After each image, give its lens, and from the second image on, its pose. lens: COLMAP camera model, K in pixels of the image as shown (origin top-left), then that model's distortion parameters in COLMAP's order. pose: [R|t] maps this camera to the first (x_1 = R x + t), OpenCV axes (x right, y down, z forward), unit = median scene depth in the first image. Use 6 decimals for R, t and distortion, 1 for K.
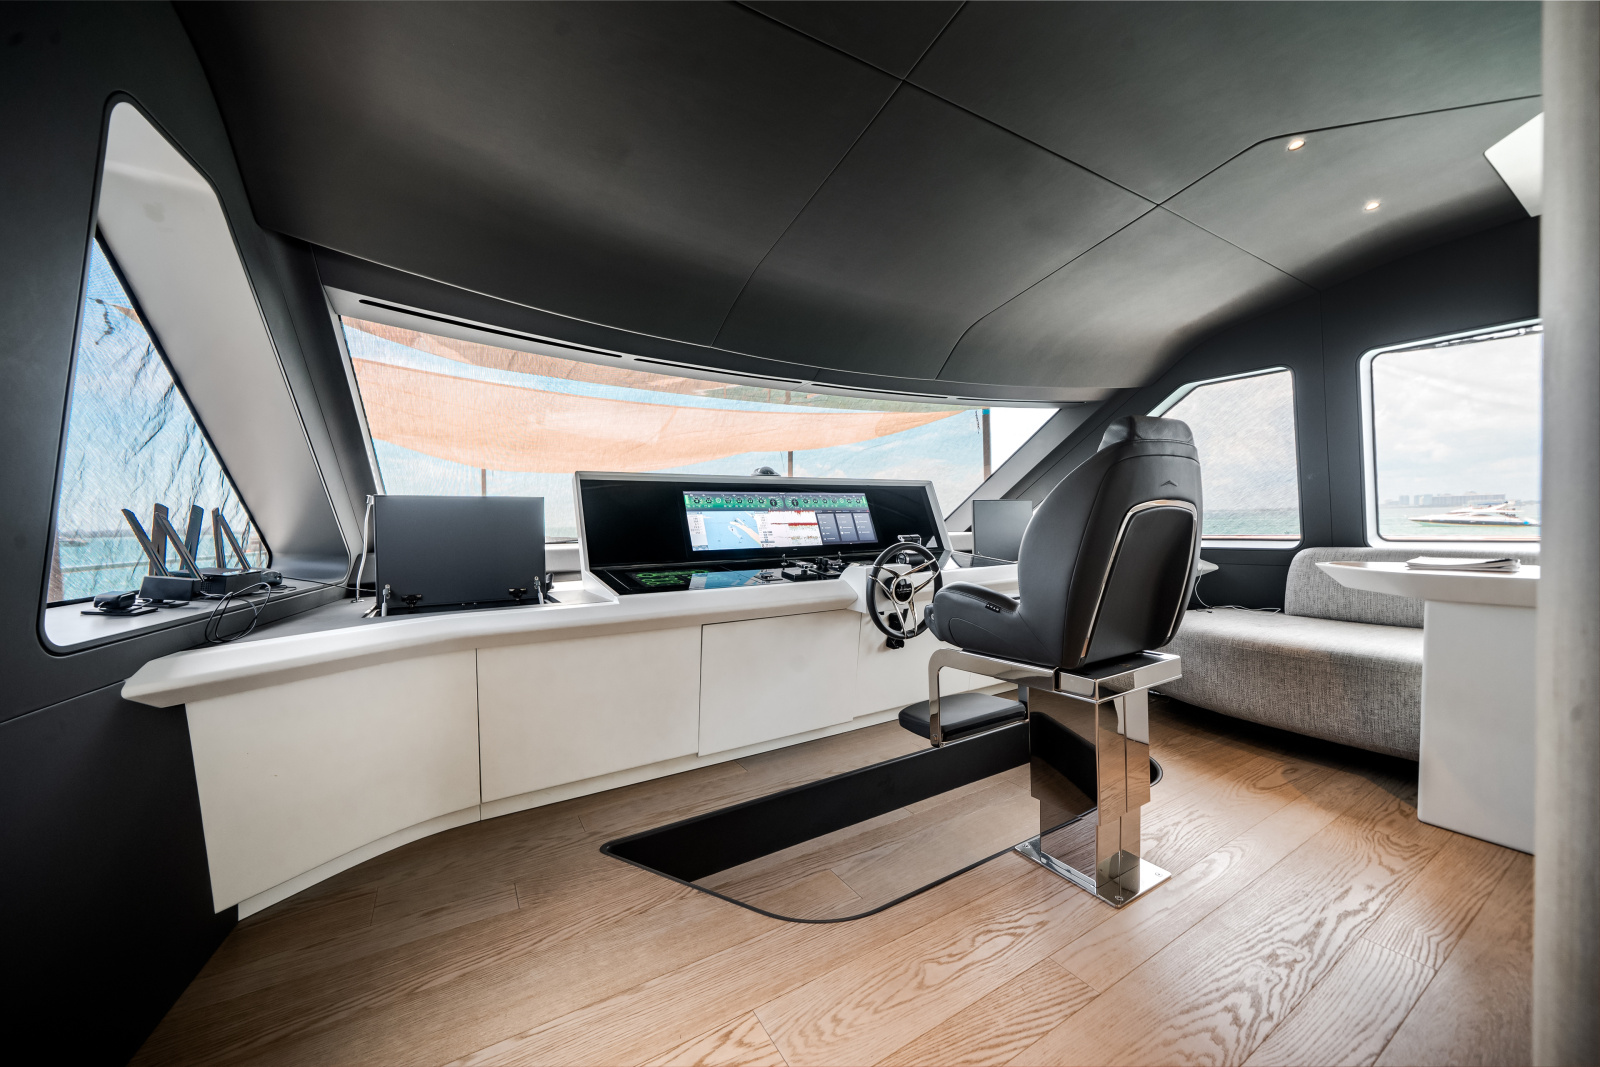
lens RADIAL K [[571.5, 0, 800.0], [0, 571.5, 533.5], [0, 0, 1]] dist [0.000263, -0.000020]
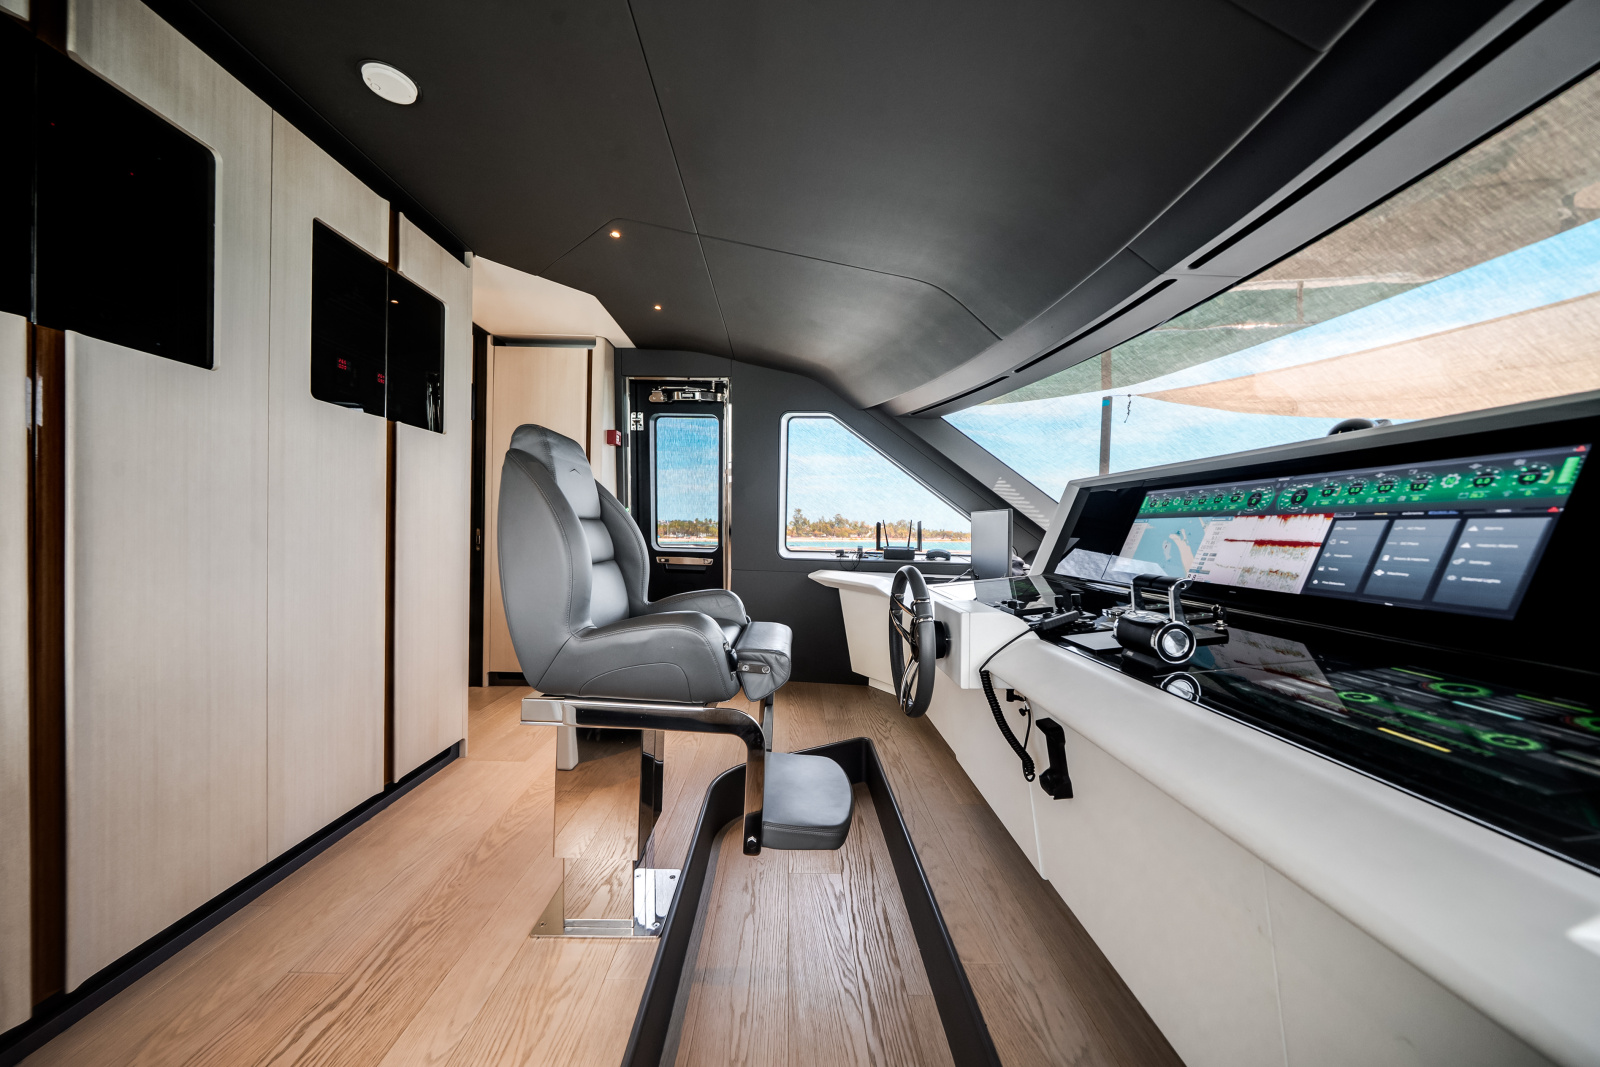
lens RADIAL K [[552.4, 0, 794.6], [0, 552.4, 531.2], [0, 0, 1]] dist [0.001791, 0.000025]
pose [[-0.511708, 0.013210, -0.859058, 0.599437], [-0.021863, 0.999358, 0.028390, -0.030917], [0.858881, 0.033308, -0.511090, 0.910111]]
